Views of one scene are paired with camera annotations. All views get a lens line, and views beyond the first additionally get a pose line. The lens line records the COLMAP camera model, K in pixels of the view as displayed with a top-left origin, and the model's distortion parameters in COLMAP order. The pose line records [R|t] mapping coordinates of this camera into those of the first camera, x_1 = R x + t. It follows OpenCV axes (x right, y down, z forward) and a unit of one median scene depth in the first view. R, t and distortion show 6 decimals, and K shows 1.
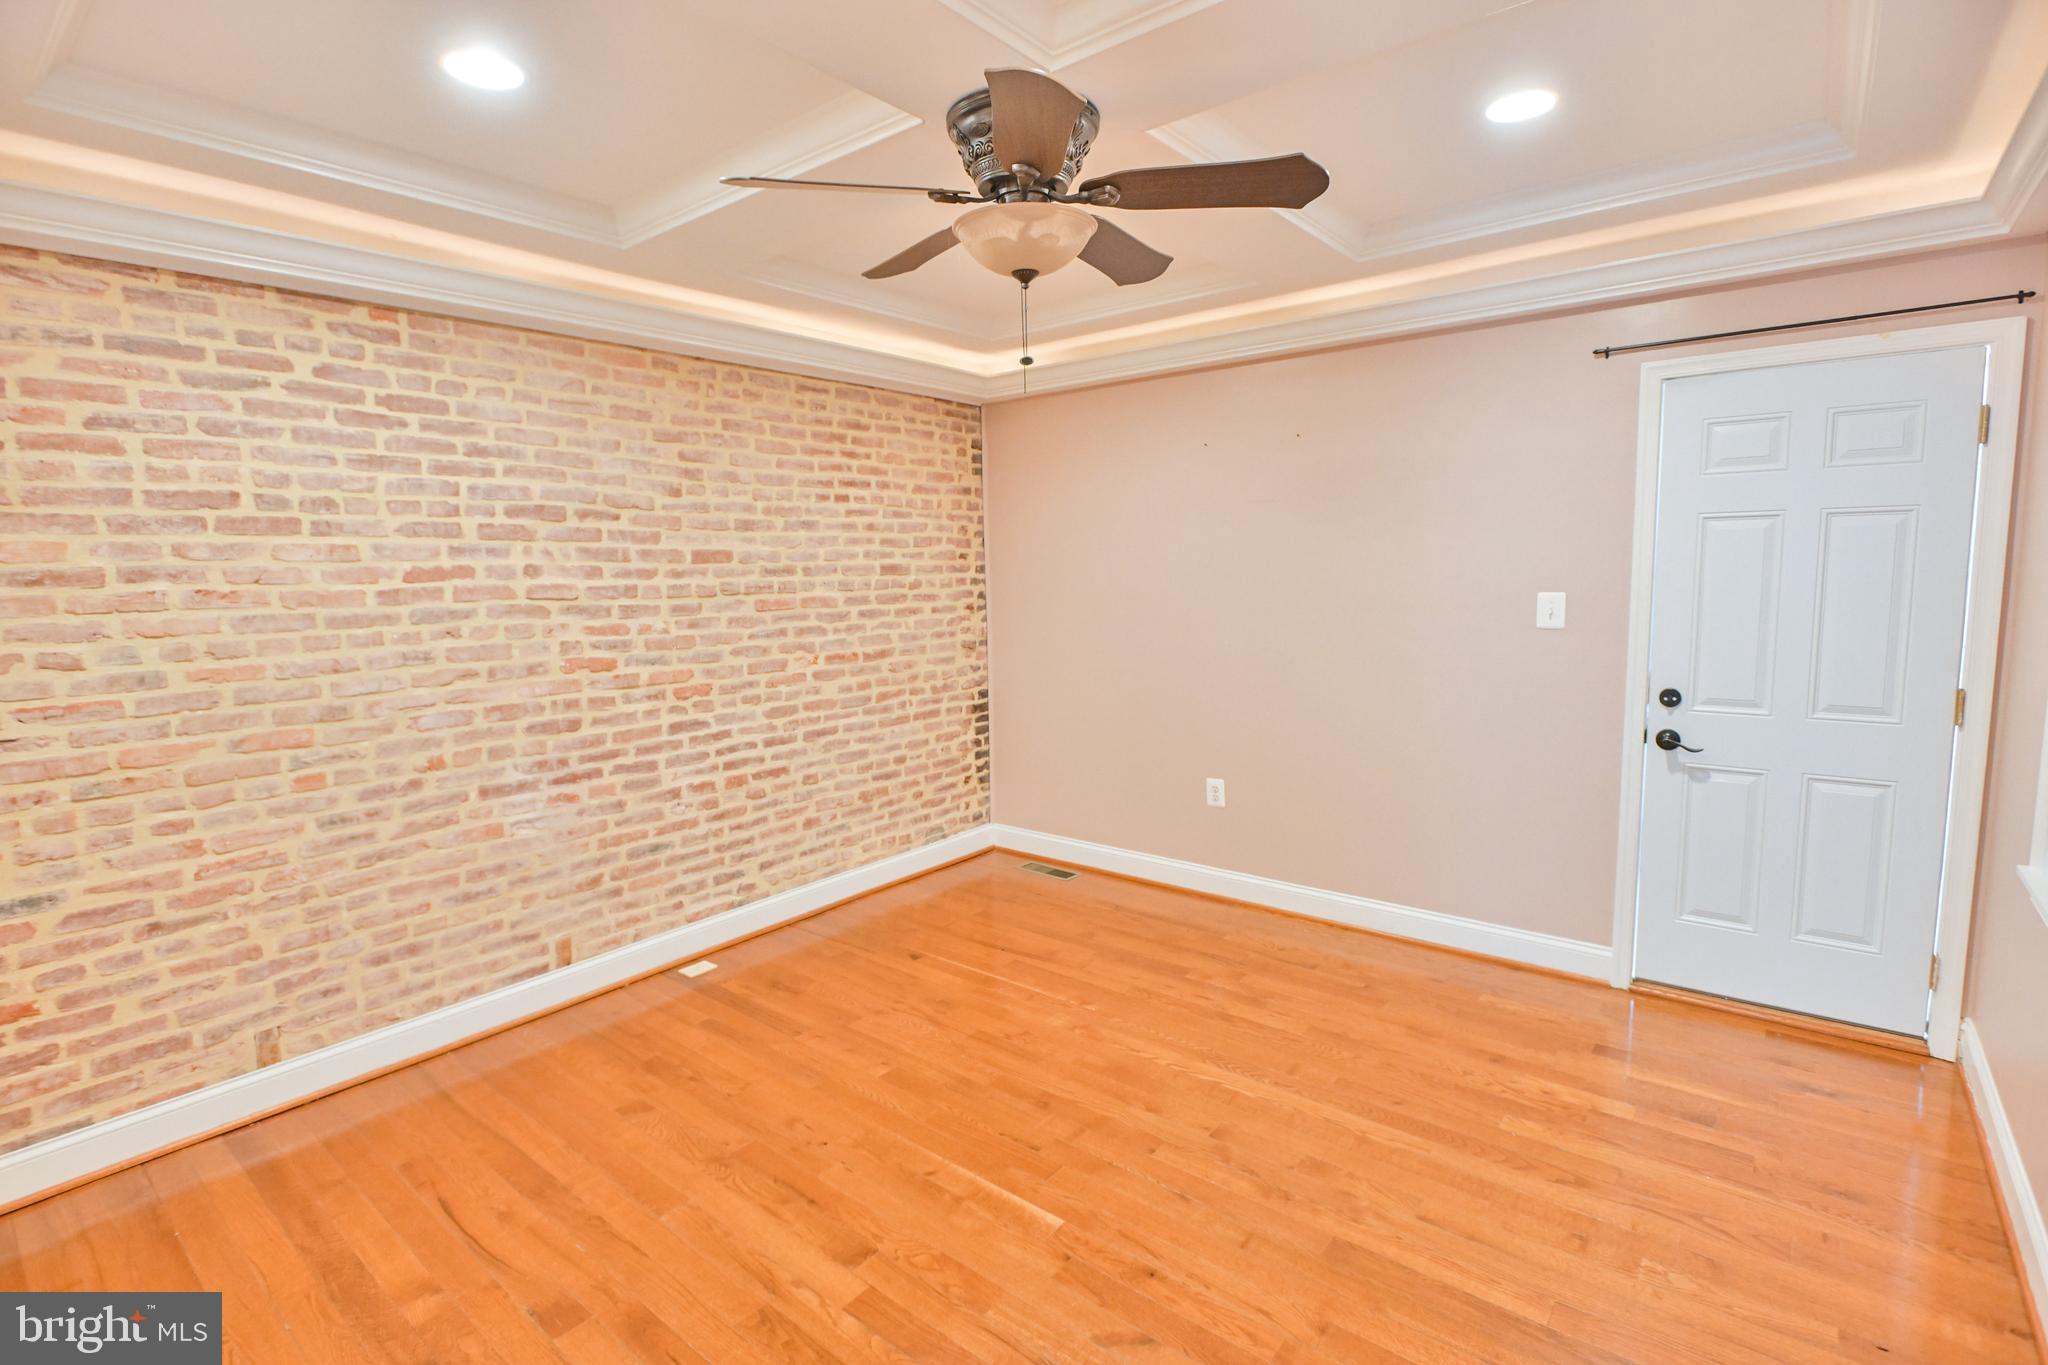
lens RADIAL K [[951.3, 0, 1023.6], [0, 951.3, 672.9], [0, 0, 1]] dist [-0.020159, -0.000129]
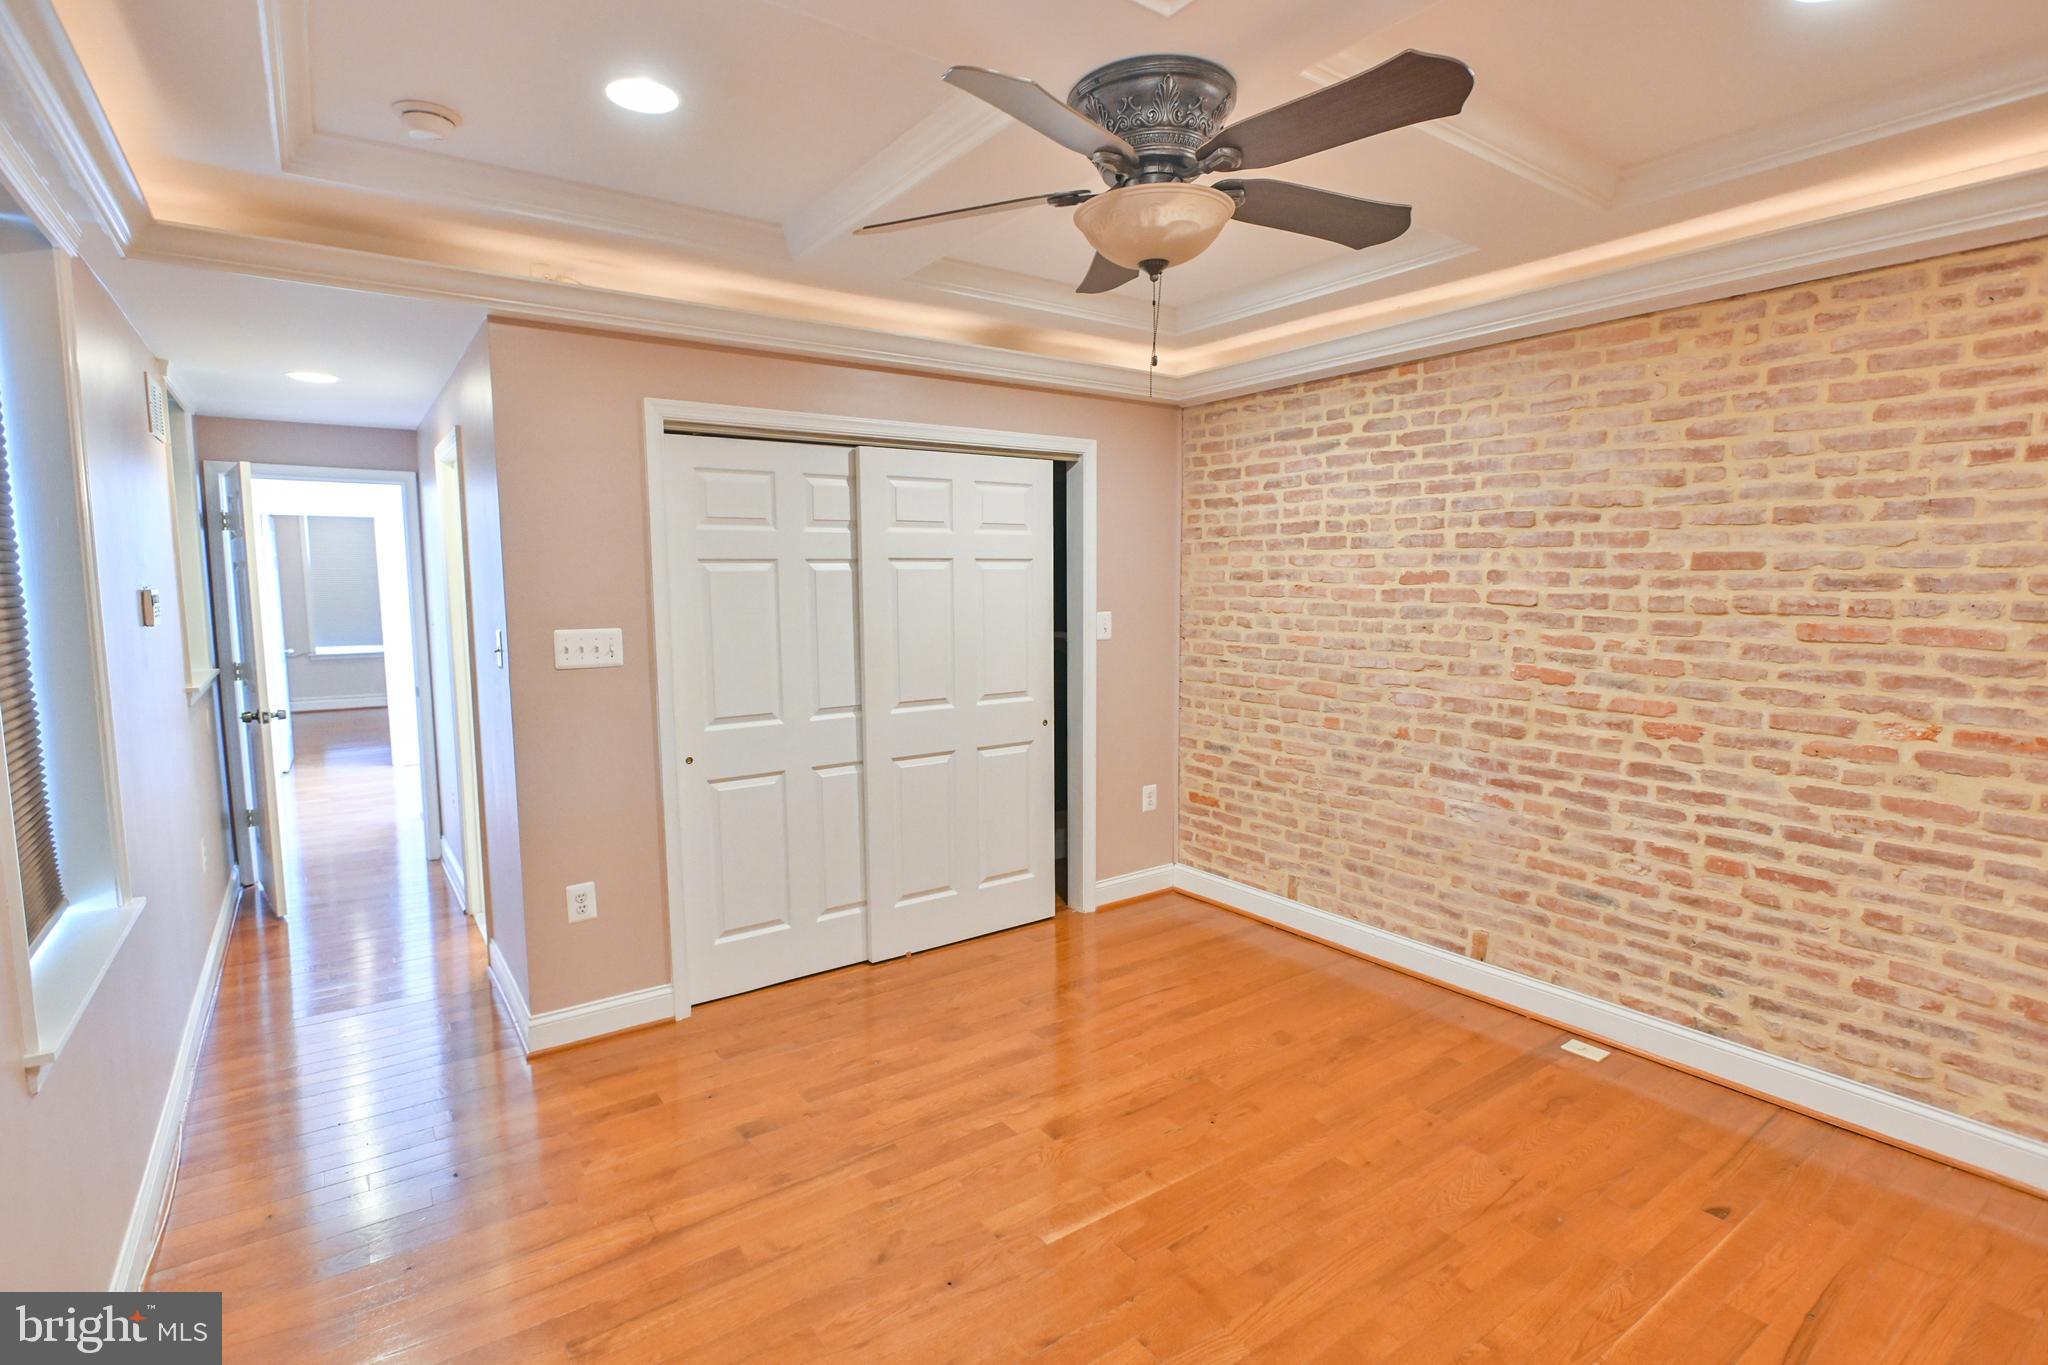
lens RADIAL K [[961.7, 0, 1024.0], [0, 961.7, 682.5], [0, 0, 1]] dist [-0.008530, -0.001392]
pose [[-0.255791, 0.122443, -0.958947, 0.623100], [-0.102743, 0.982885, 0.152905, -0.098672], [0.961257, 0.137637, -0.238834, 0.748962]]
